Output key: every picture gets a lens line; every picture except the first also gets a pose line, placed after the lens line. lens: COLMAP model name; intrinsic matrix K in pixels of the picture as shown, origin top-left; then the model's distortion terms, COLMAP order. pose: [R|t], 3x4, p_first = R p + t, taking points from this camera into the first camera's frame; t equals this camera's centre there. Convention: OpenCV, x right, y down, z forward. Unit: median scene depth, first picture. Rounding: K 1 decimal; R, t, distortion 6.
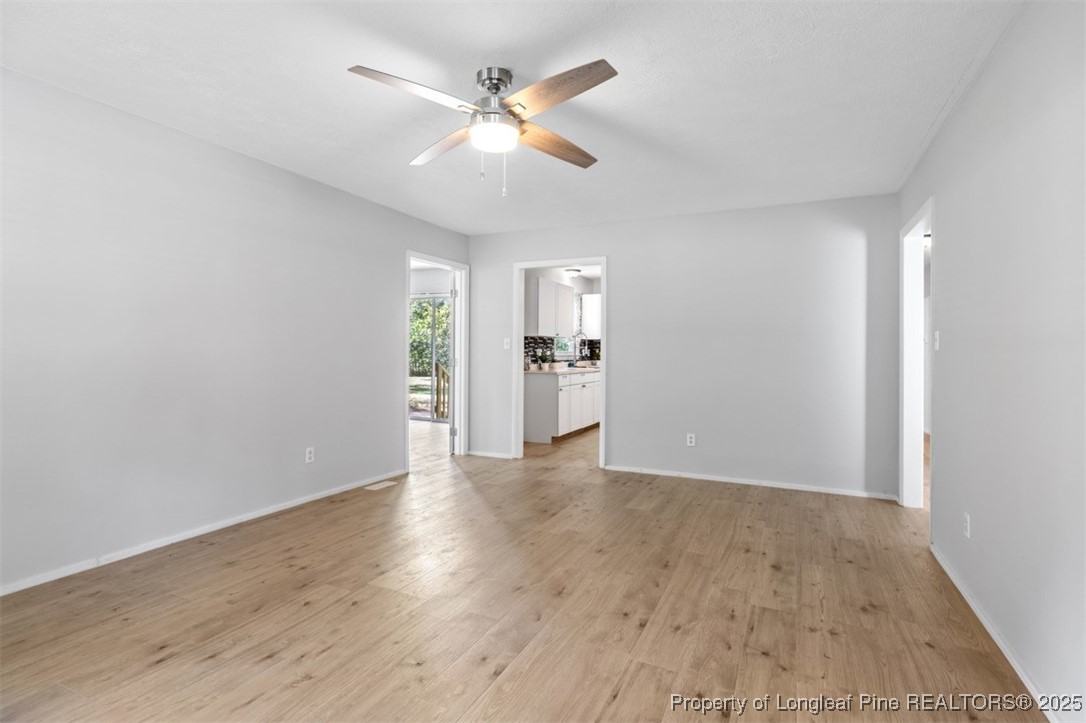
lens RADIAL K [[531.6, 0, 539.9], [0, 531.6, 358.0], [0, 0, 1]] dist [-0.005158, 0.001344]
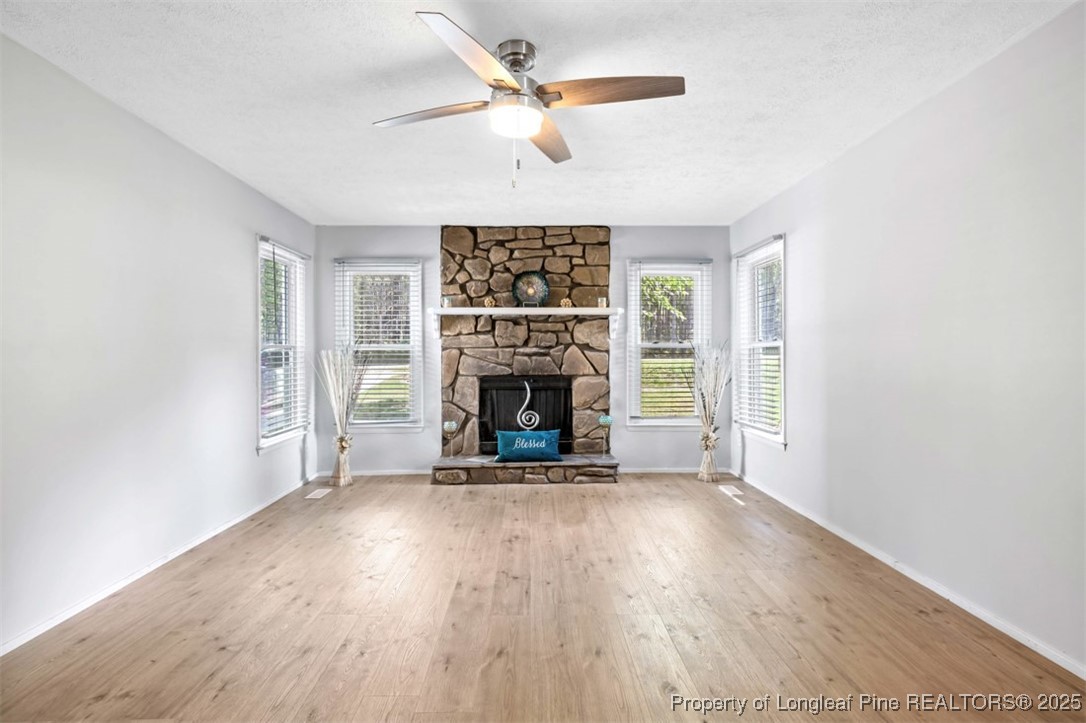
lens RADIAL K [[531.6, 0, 540.0], [0, 531.6, 360.5], [0, 0, 1]] dist [-0.005158, 0.001344]
pose [[-0.891826, -0.001886, -0.452376, 0.239896], [-0.013726, 0.999644, 0.022894, -0.024716], [0.452171, 0.026627, -0.891534, 1.534109]]
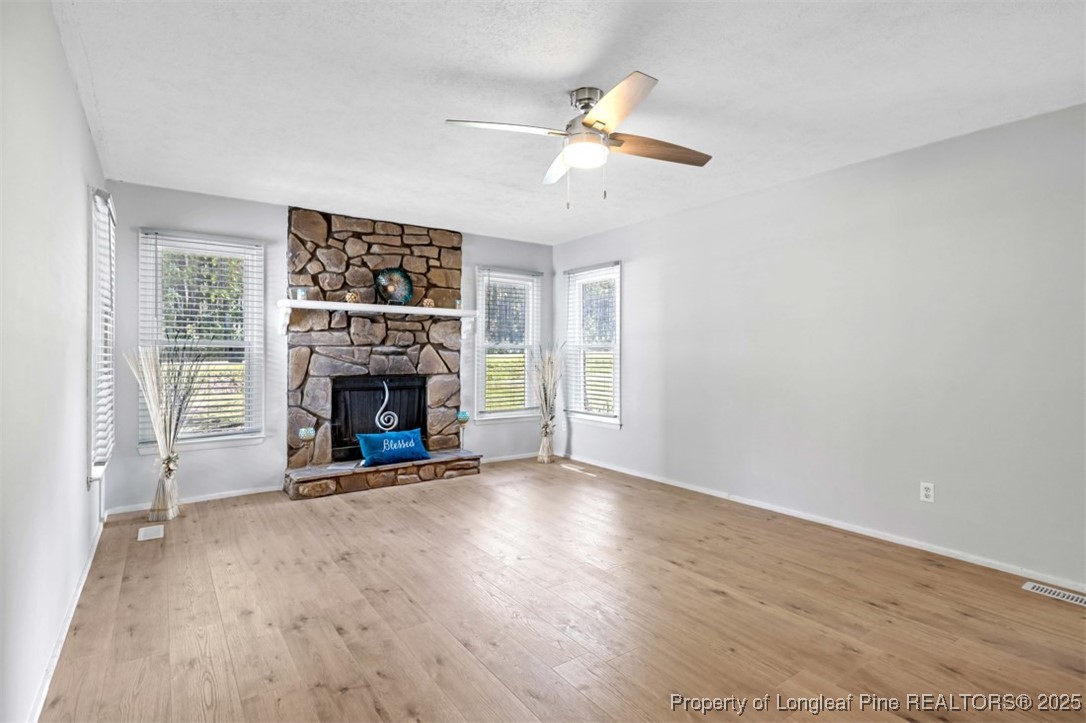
lens RADIAL K [[531.6, 0, 541.0], [0, 531.6, 356.6], [0, 0, 1]] dist [-0.005158, 0.001344]
pose [[-0.478548, -0.007199, -0.878032, 0.743060], [-0.023388, 0.999716, 0.004551, -0.012837], [0.877750, 0.022713, -0.478581, 1.200408]]
